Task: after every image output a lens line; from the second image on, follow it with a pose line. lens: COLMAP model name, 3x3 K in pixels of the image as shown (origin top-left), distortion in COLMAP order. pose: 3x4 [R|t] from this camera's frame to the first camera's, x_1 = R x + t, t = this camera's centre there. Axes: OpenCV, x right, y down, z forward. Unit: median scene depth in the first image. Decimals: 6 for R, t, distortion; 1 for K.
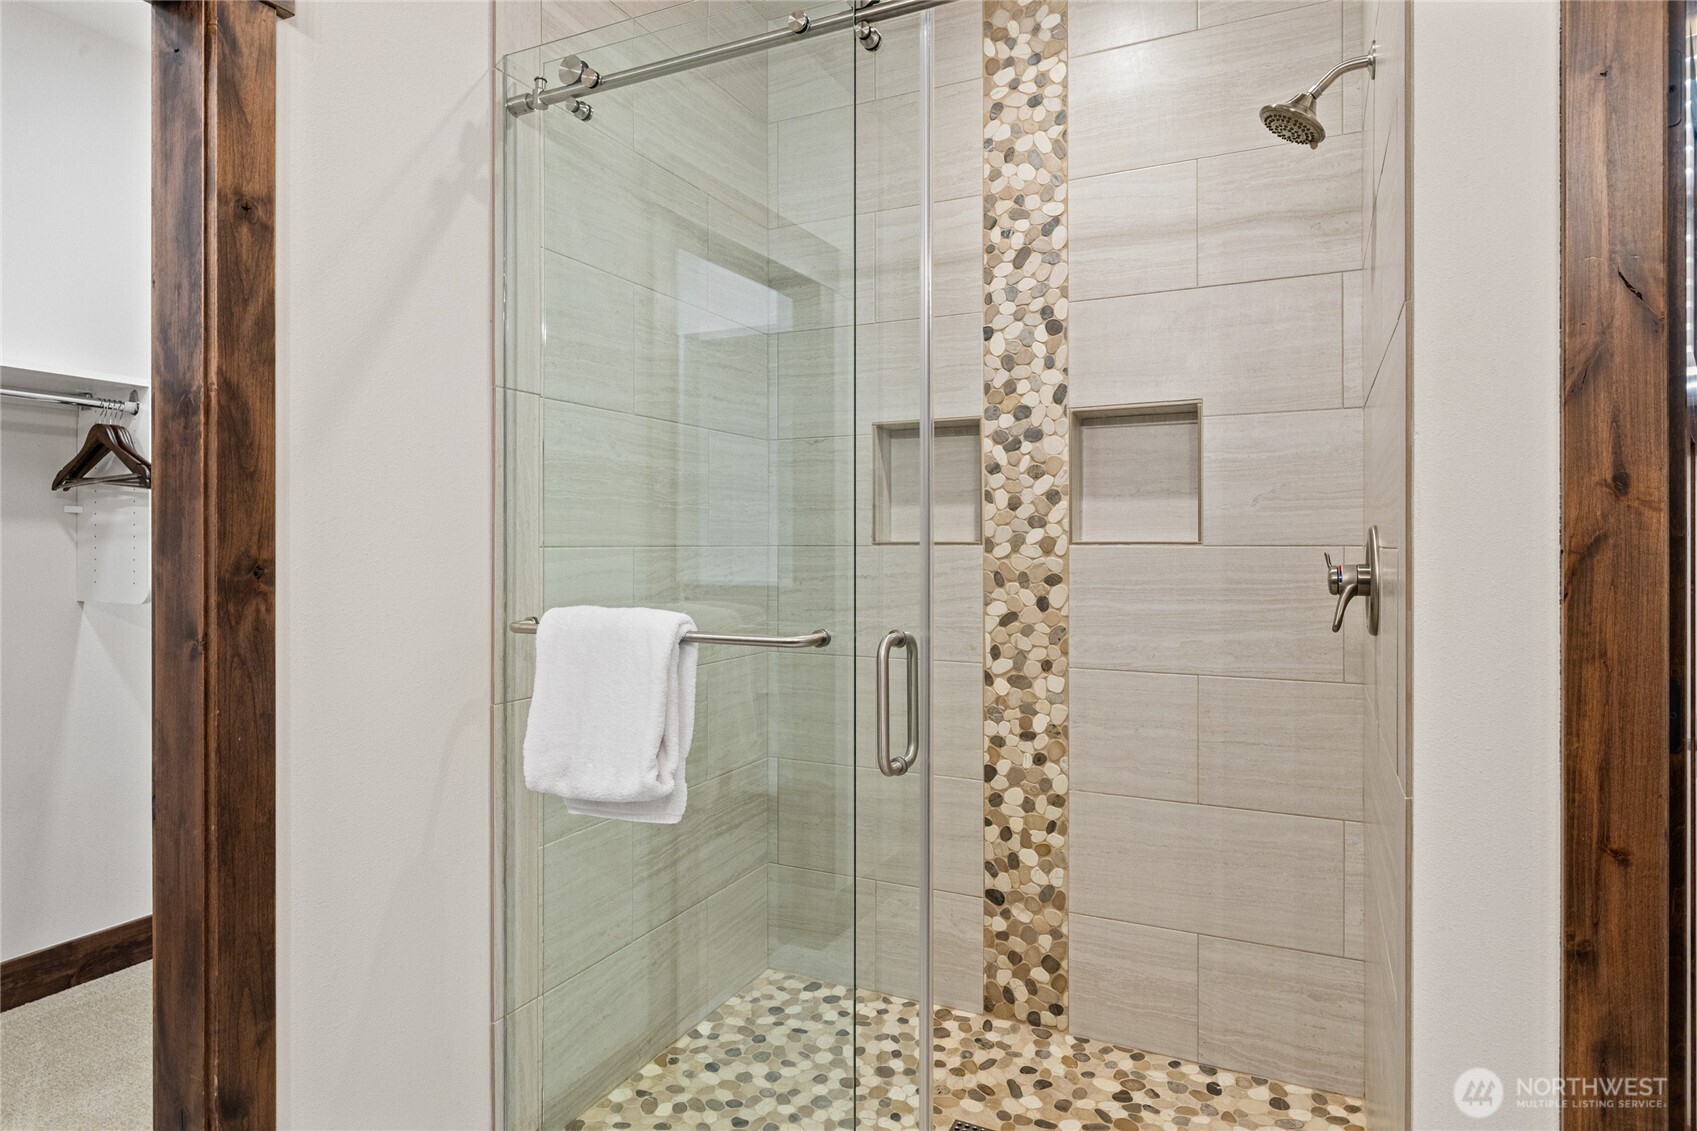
lens RADIAL K [[965.7, 0, 850.7], [0, 965.7, 544.7], [0, 0, 1]] dist [0.000012, -0.000398]
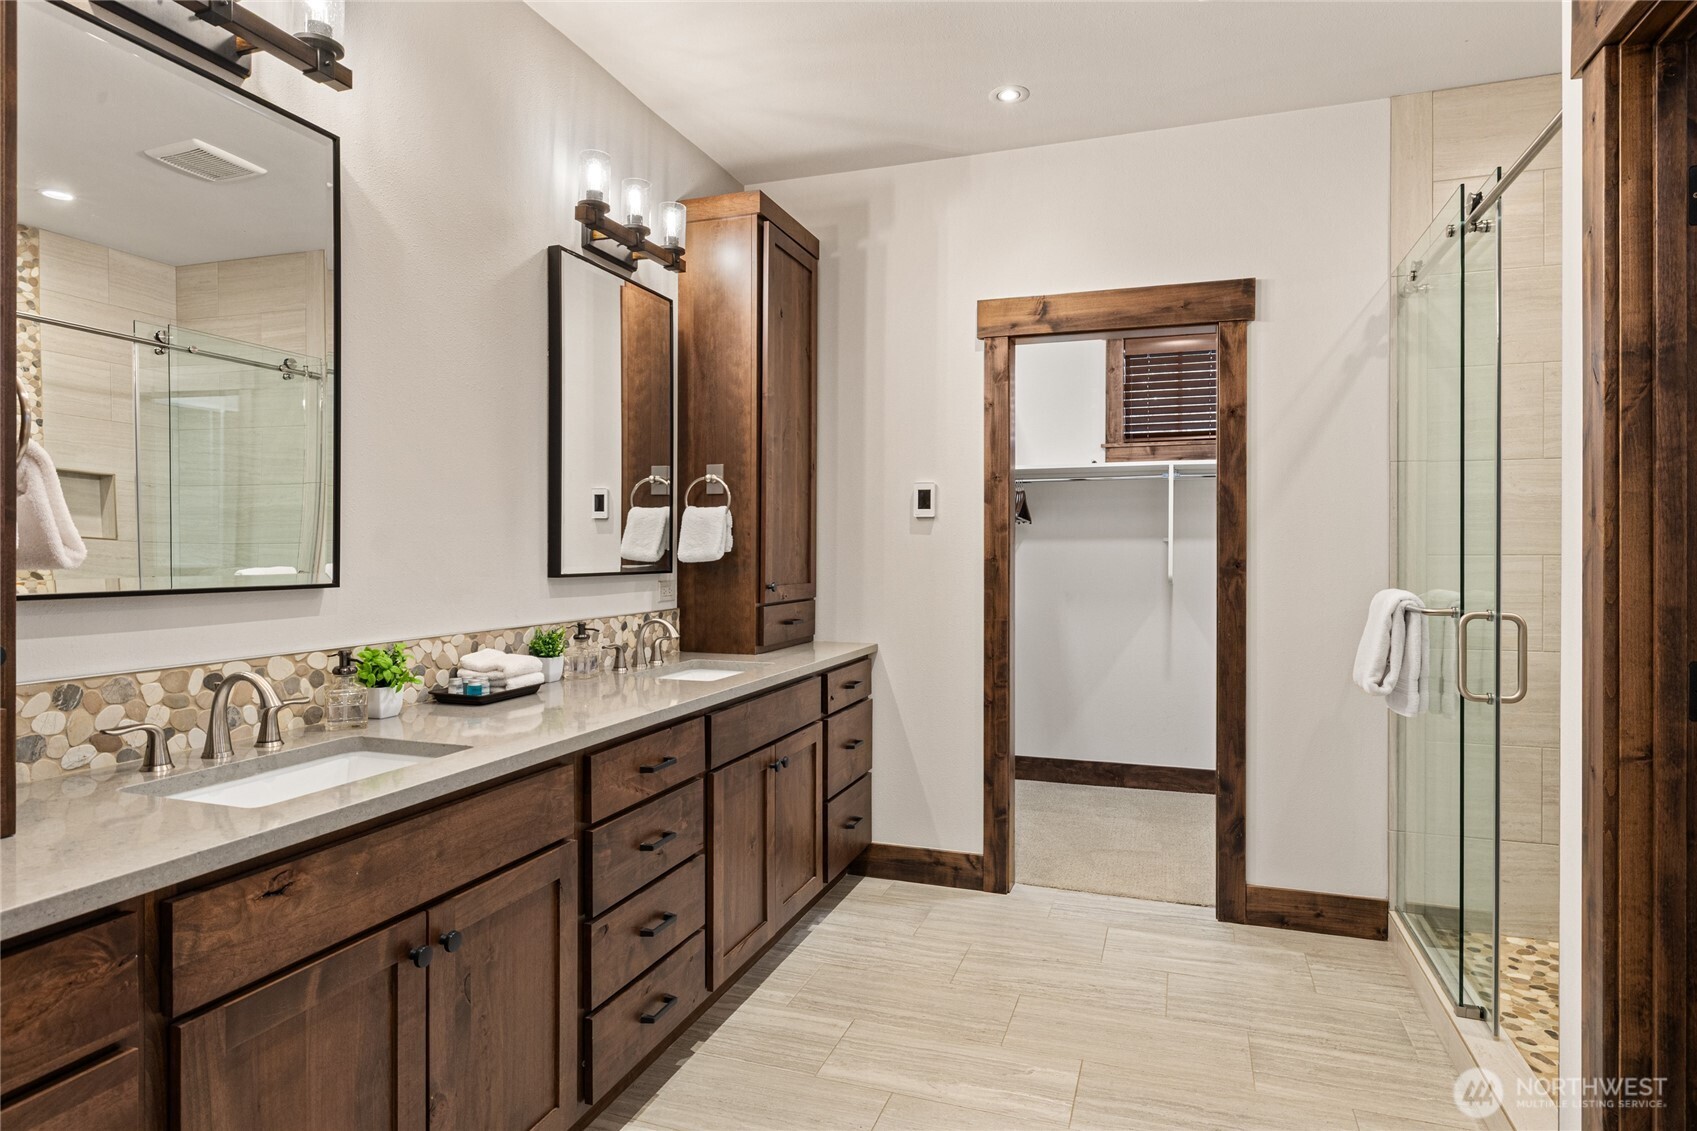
lens RADIAL K [[968.1, 0, 848.5], [0, 968.1, 565.5], [0, 0, 1]] dist [0.001102, 0.000138]
pose [[0.111437, 0.015748, -0.993647, 1.619285], [0.002099, 0.999868, 0.016082, -0.010856], [0.993769, -0.003878, 0.111389, -0.202927]]
